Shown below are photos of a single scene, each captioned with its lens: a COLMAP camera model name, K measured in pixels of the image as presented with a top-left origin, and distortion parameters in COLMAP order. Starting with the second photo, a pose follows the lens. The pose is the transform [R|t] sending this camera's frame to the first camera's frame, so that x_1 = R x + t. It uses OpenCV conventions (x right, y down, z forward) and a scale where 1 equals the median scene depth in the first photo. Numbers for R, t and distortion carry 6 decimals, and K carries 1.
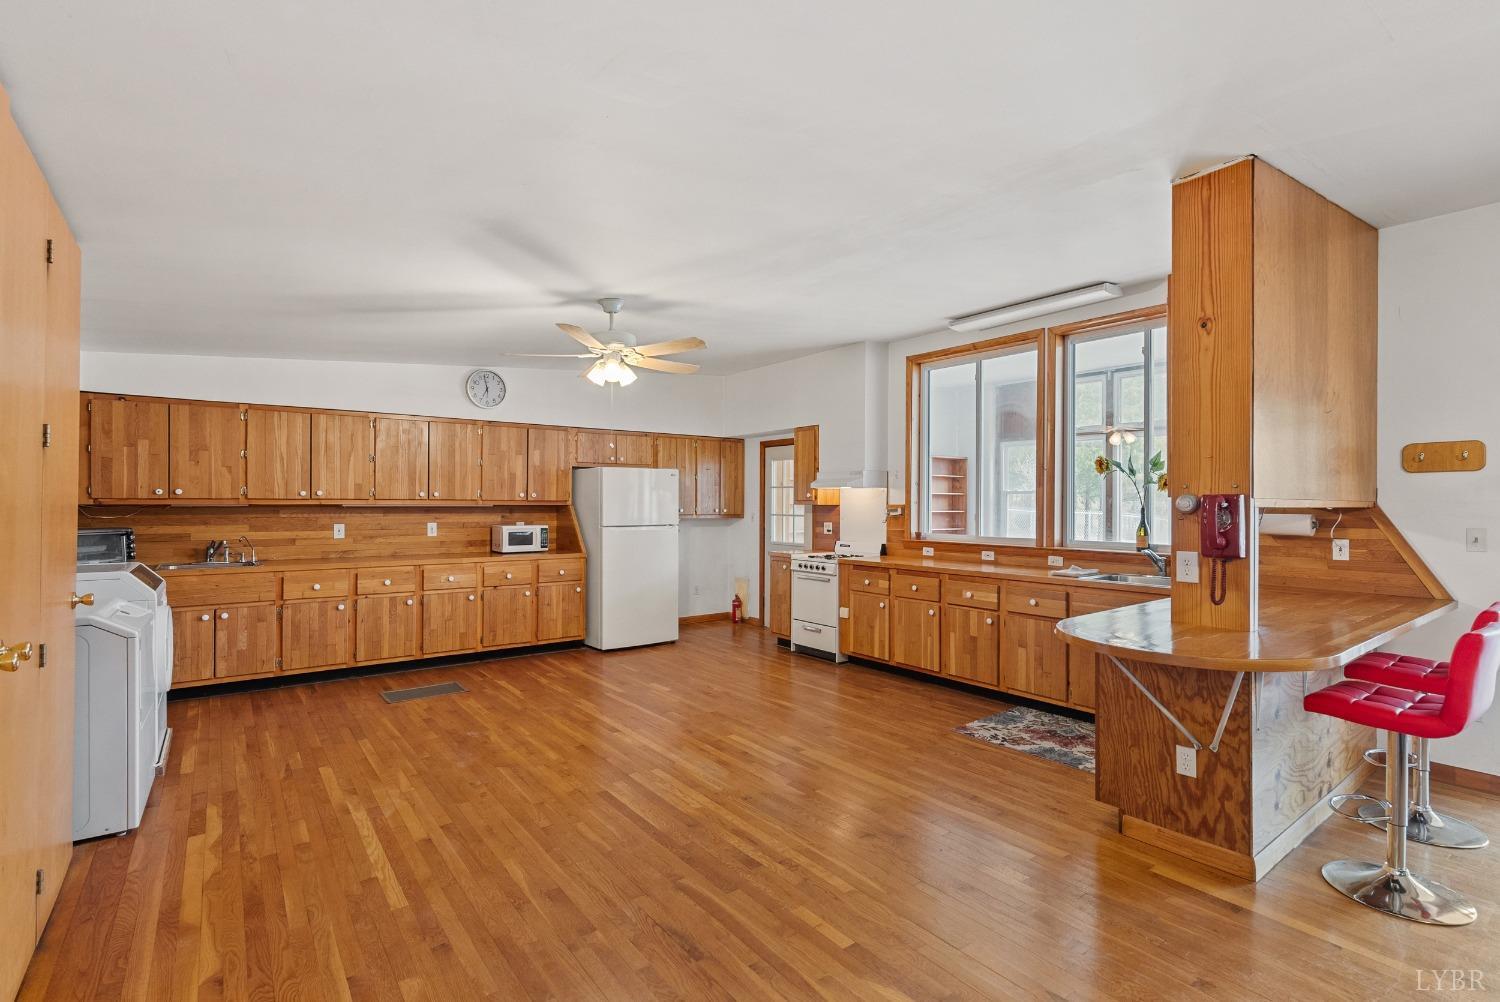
lens RADIAL K [[700.4, 0, 756.8], [0, 700.4, 503.4], [0, 0, 1]] dist [0.003528, 0.000627]
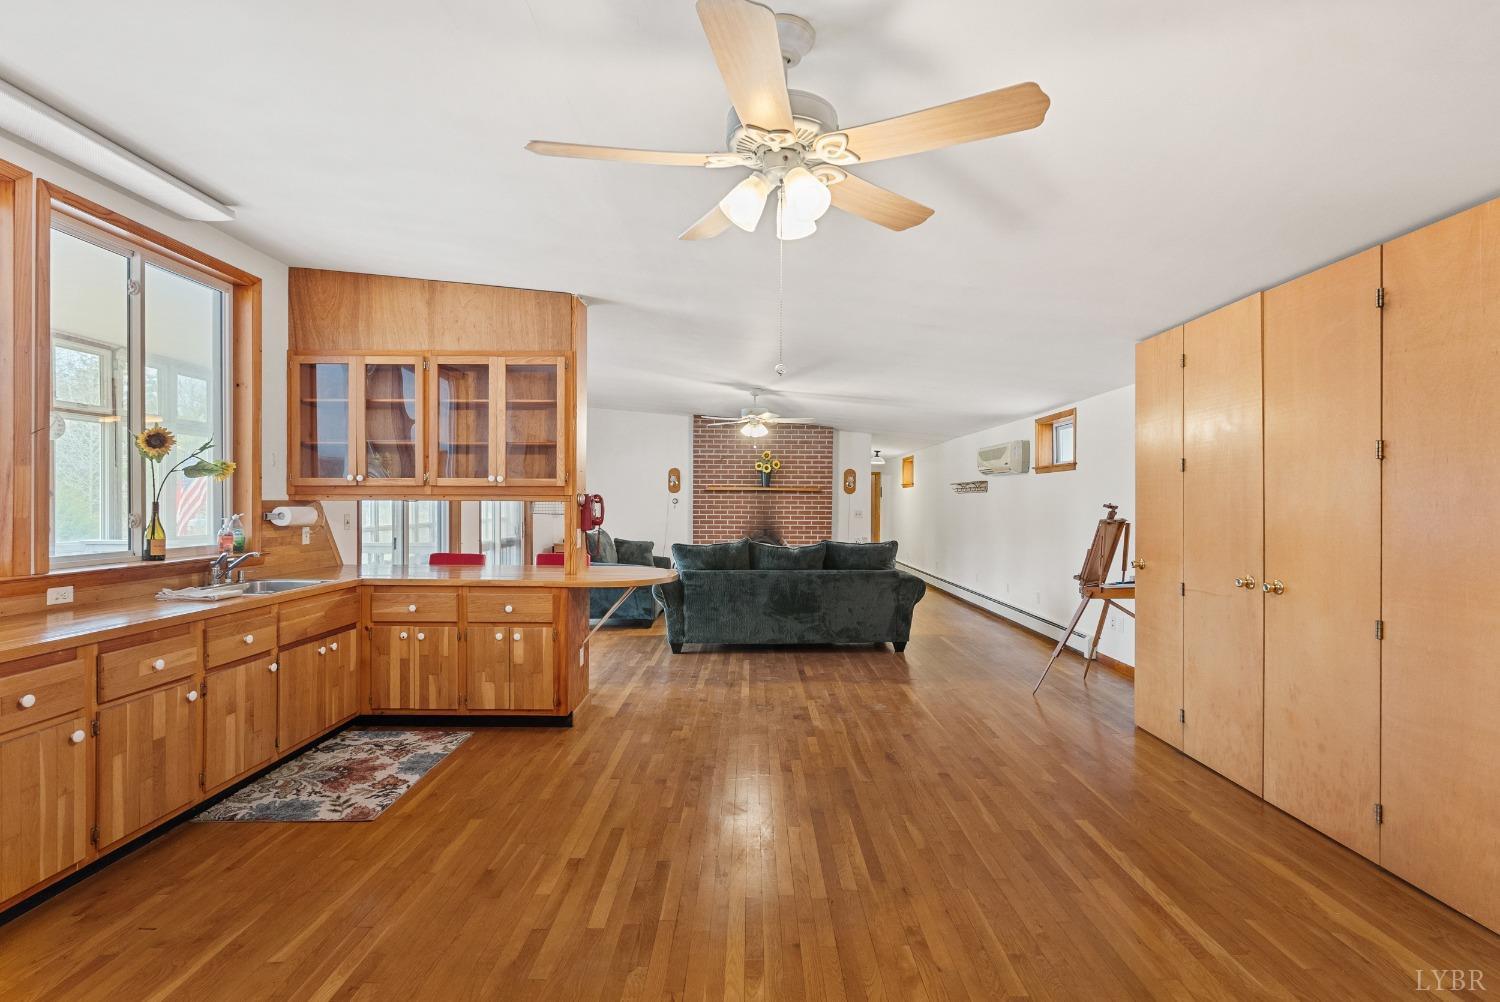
lens RADIAL K [[700.4, 0, 758.1], [0, 700.4, 500.9], [0, 0, 1]] dist [0.003528, 0.000627]
pose [[-0.797806, -0.004454, 0.602898, -0.465710], [-0.006252, 0.999980, -0.000886, 0.002147], [-0.602882, -0.004476, -0.797818, 1.367670]]
